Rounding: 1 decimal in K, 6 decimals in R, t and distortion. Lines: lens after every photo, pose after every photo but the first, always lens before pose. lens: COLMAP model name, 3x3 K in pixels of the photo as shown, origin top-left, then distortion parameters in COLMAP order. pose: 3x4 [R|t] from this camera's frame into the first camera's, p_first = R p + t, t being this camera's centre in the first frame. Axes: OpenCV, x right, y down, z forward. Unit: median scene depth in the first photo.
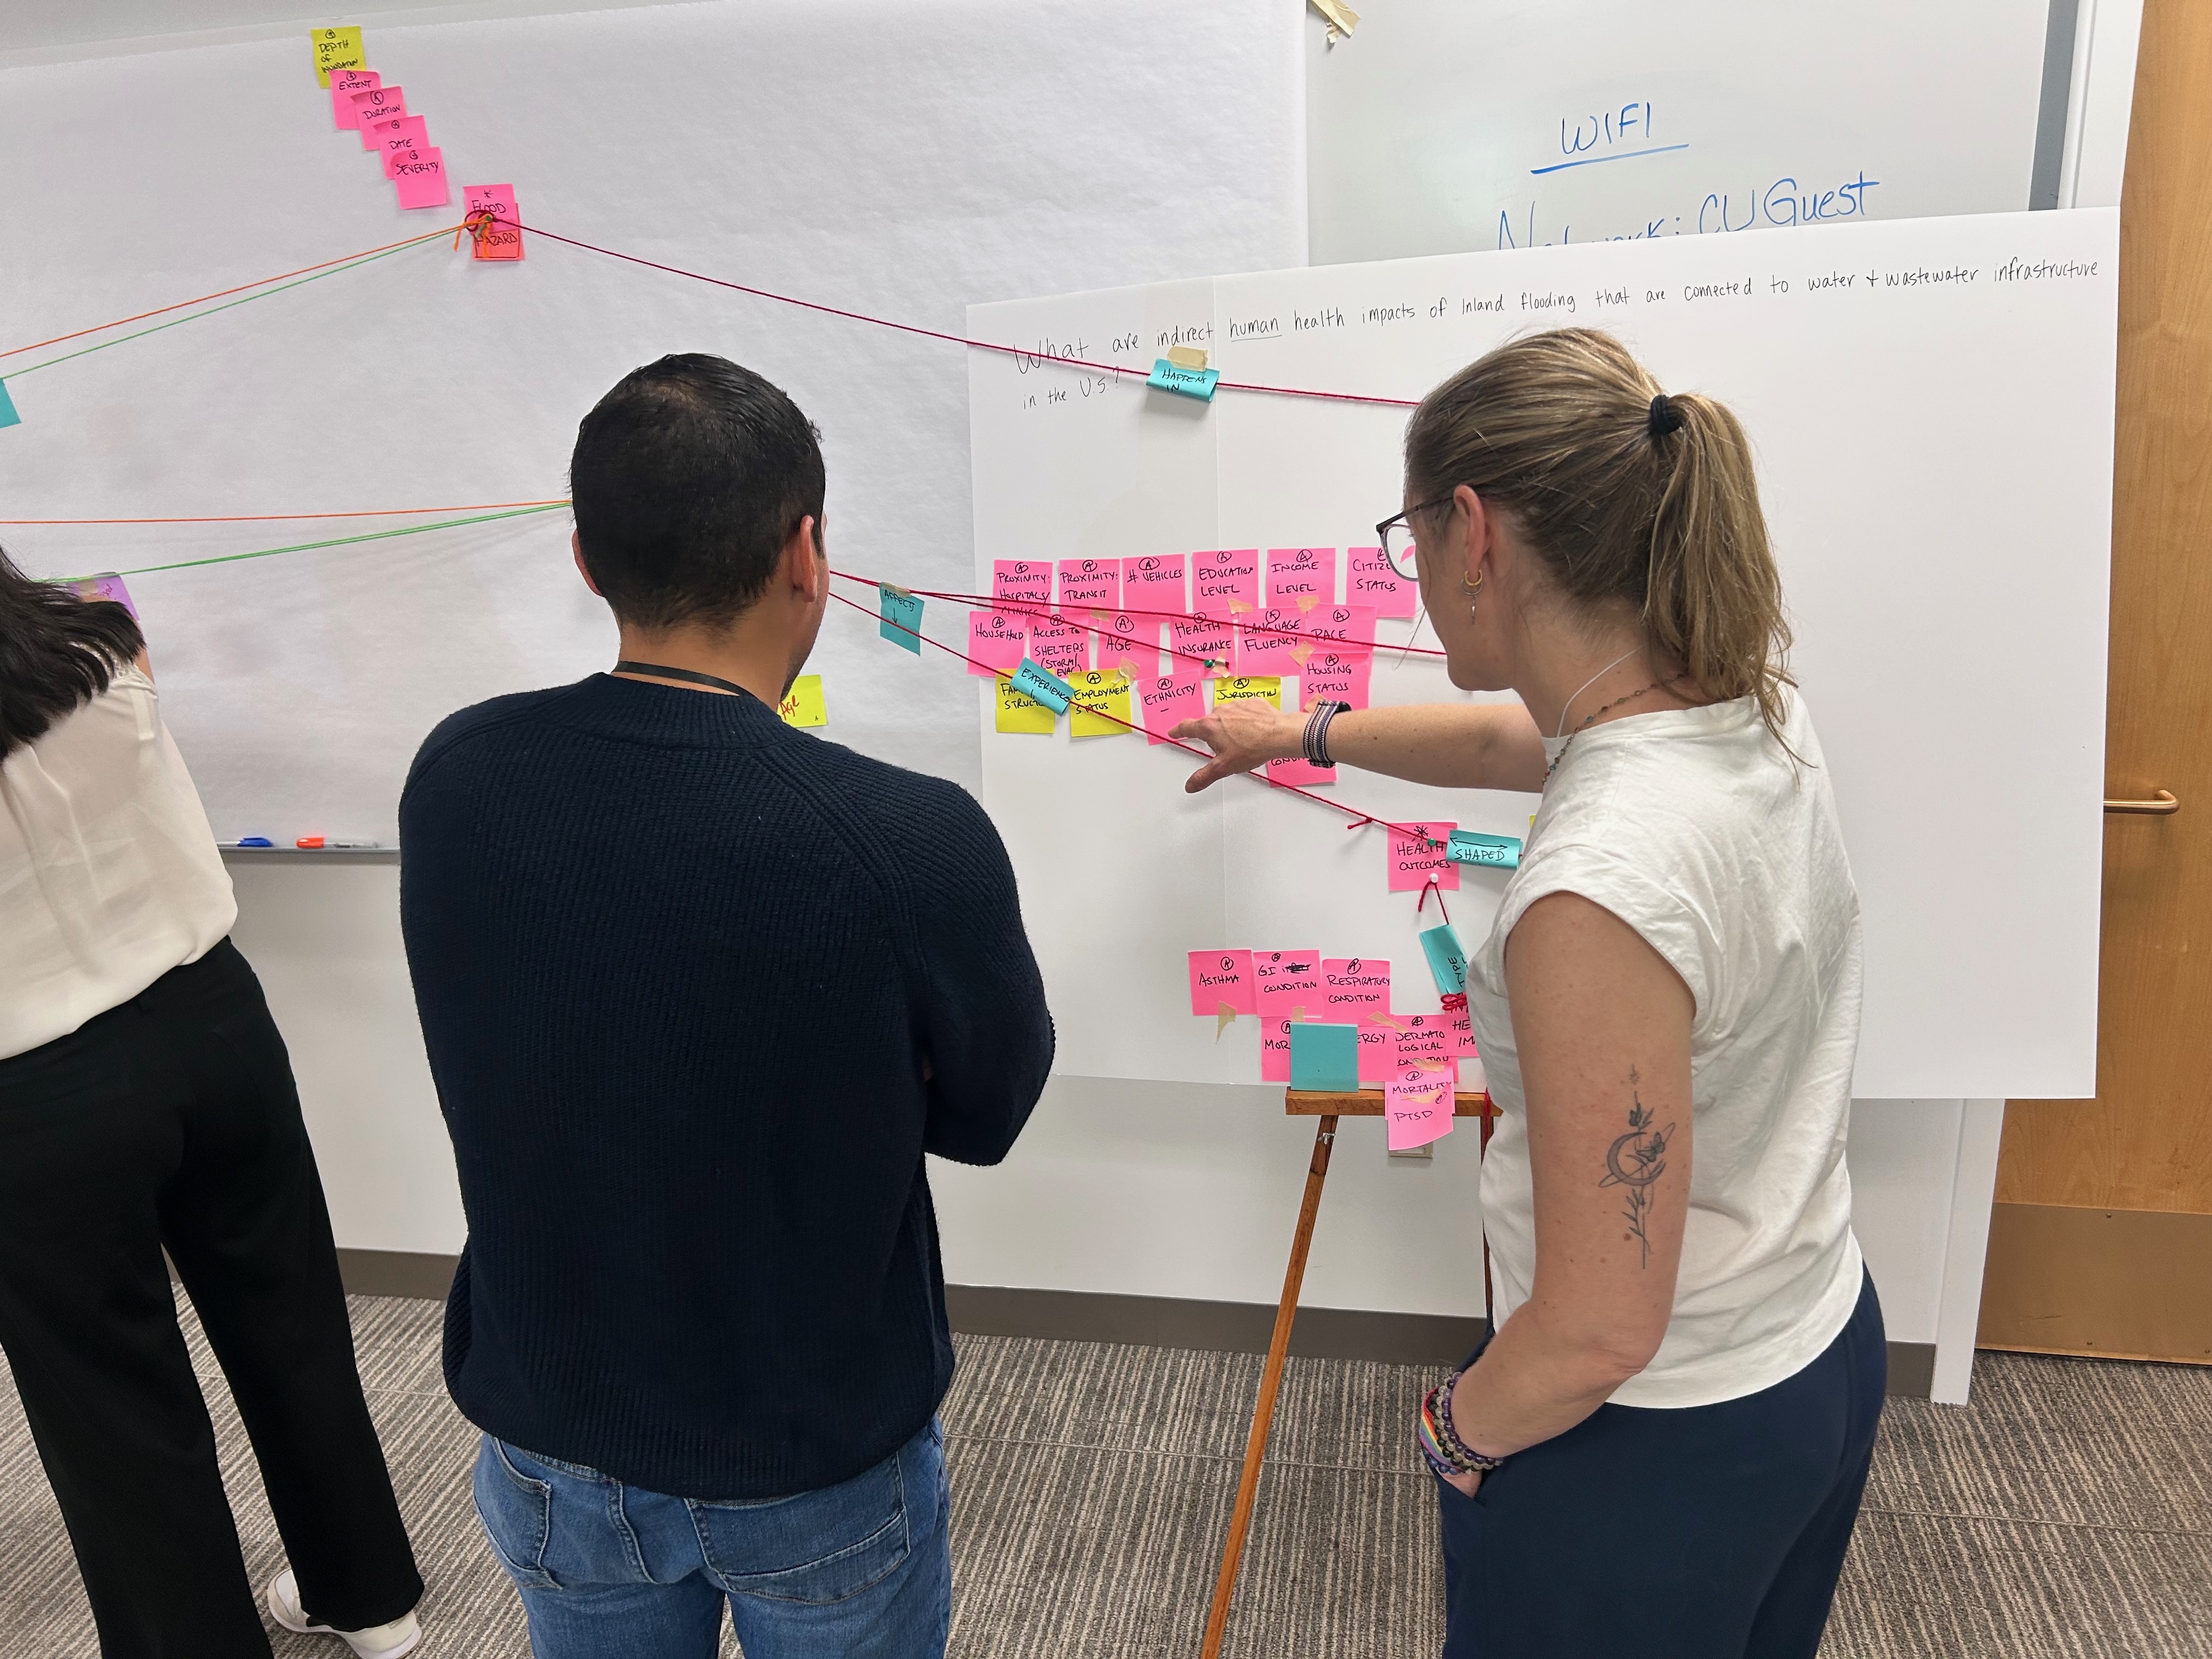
lens RADIAL K [[1764.8, 0, 1106.0], [0, 1764.8, 829.5], [0, 0, 1]] dist [-0.006699, -0.007963]
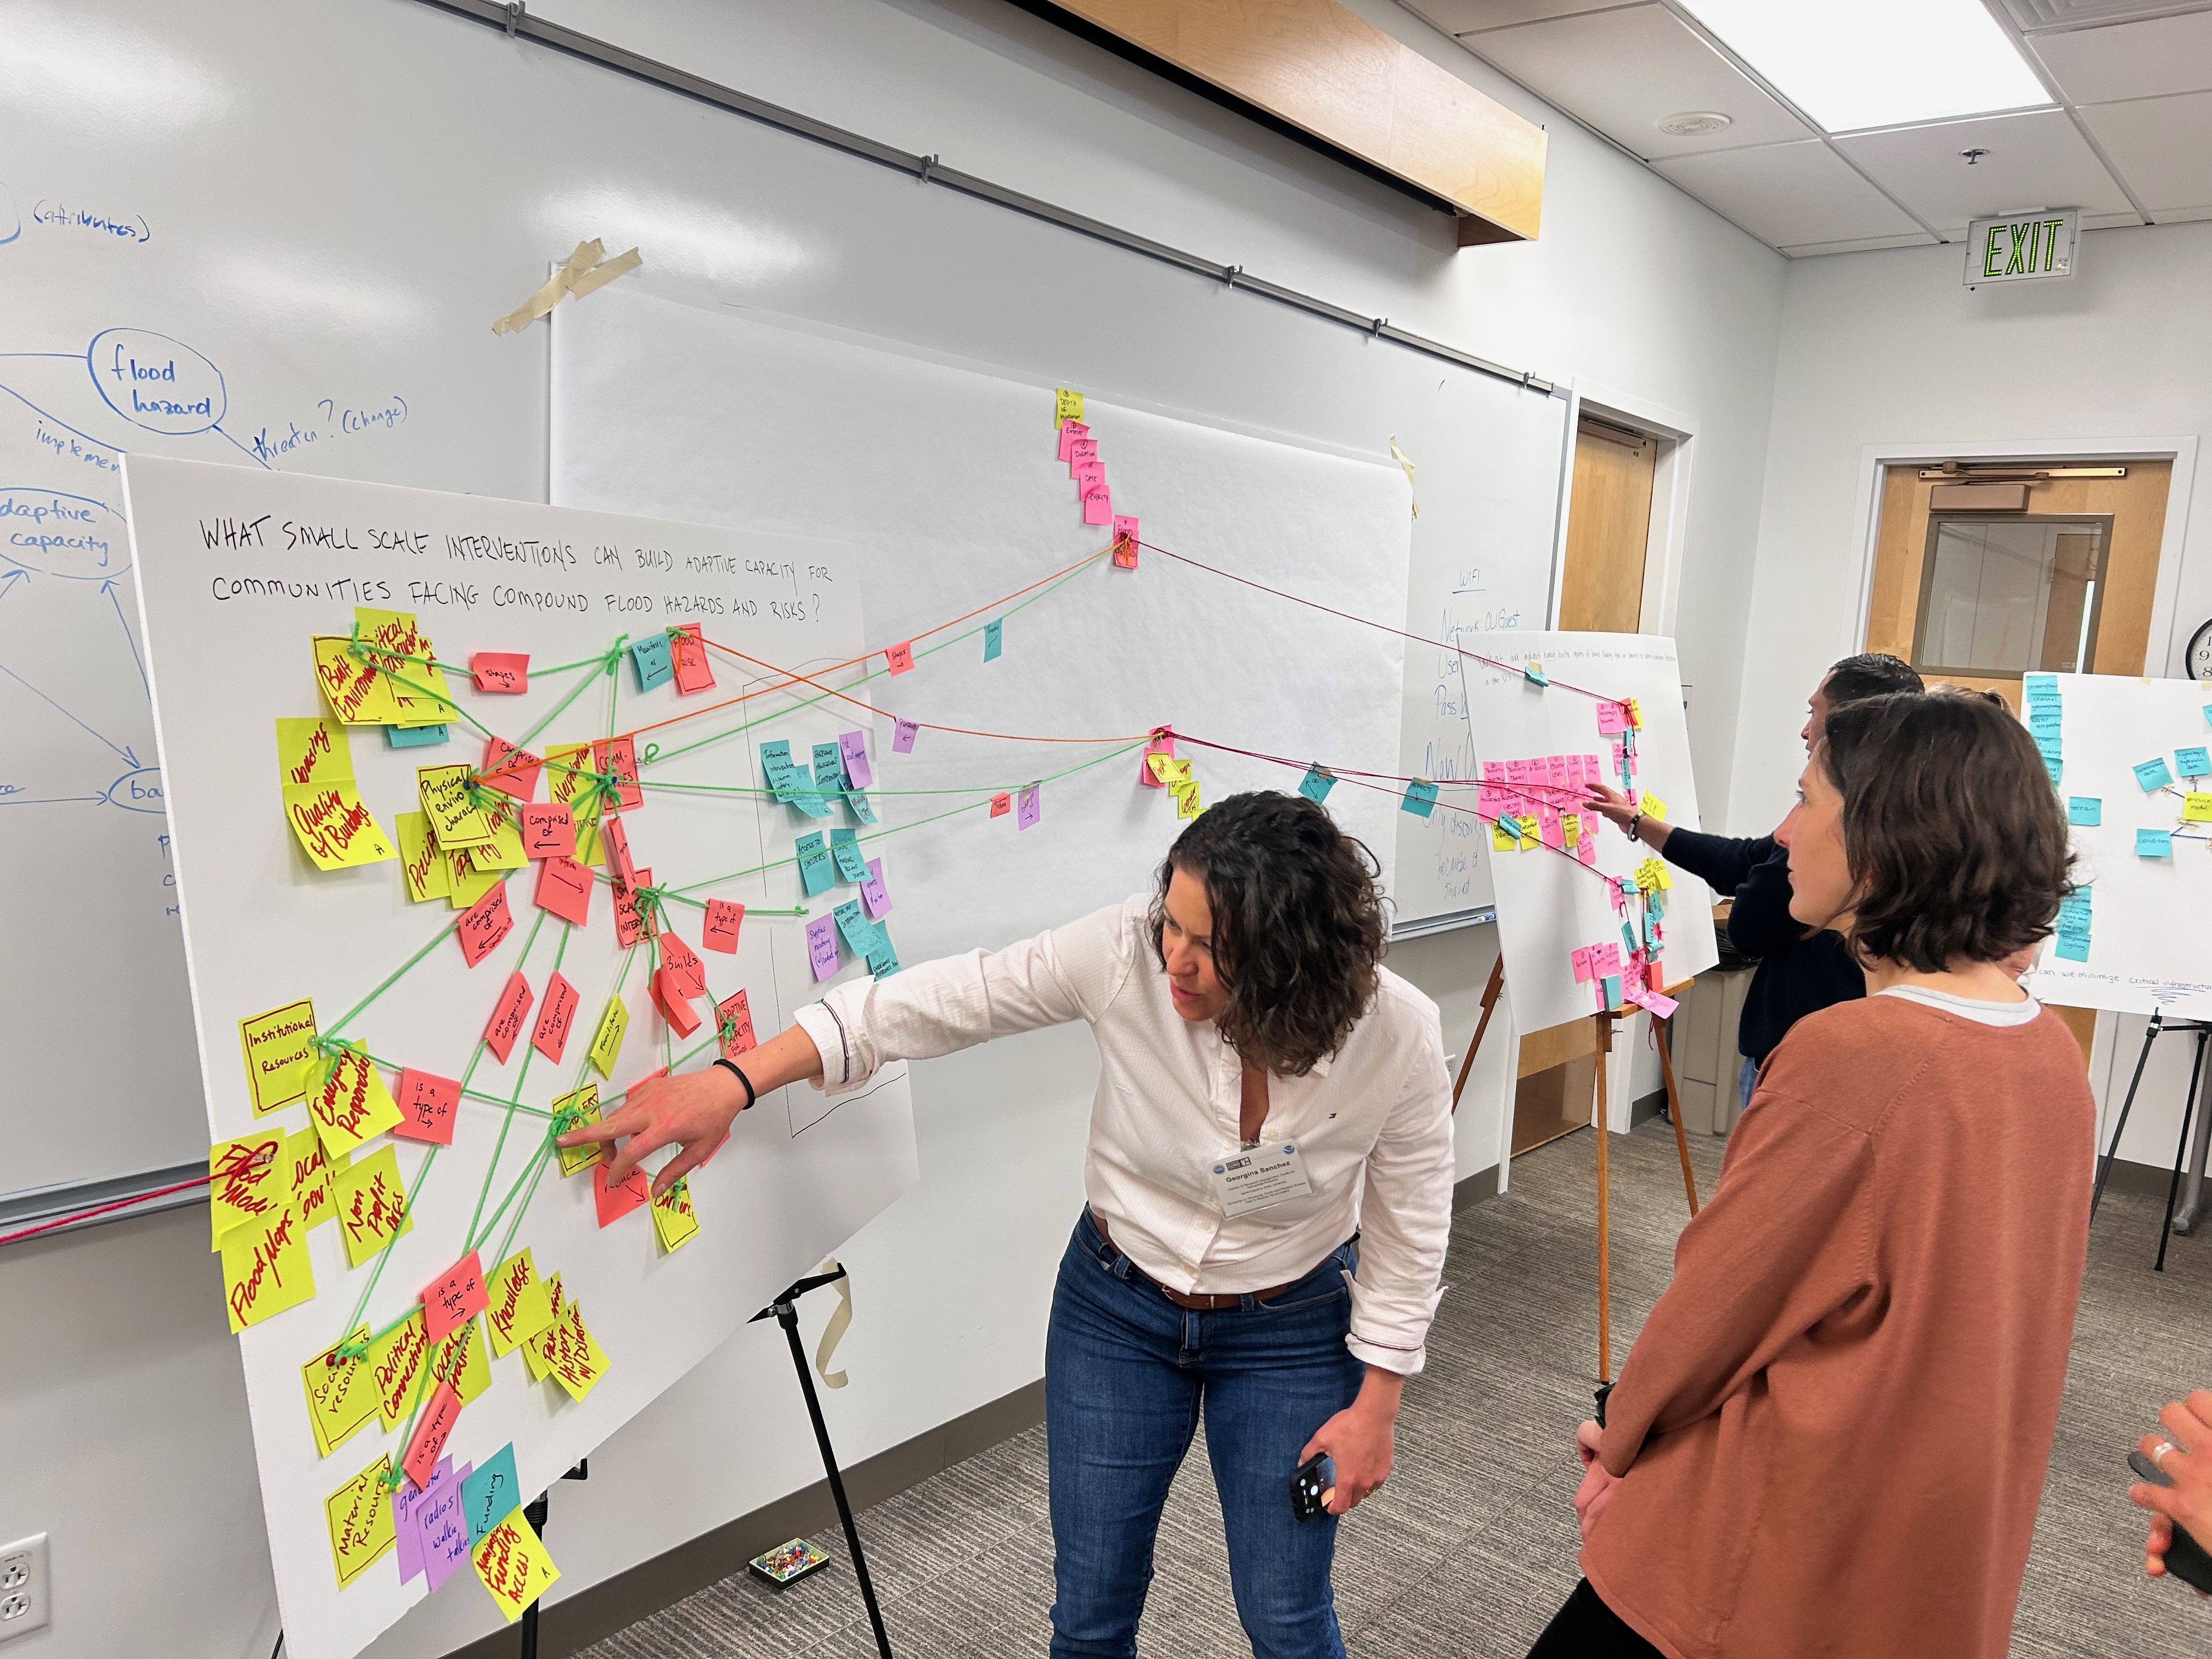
lens RADIAL K [[1674.0, 0, 1106.0], [0, 1674.0, 829.5], [0, 0, 1]] dist [0.005734, 0.000445]
pose [[0.480203, -0.018073, 0.876971, -1.782974], [0.198421, 0.976110, -0.088534, -0.001694], [-0.854420, 0.216524, 0.472317, 0.491462]]
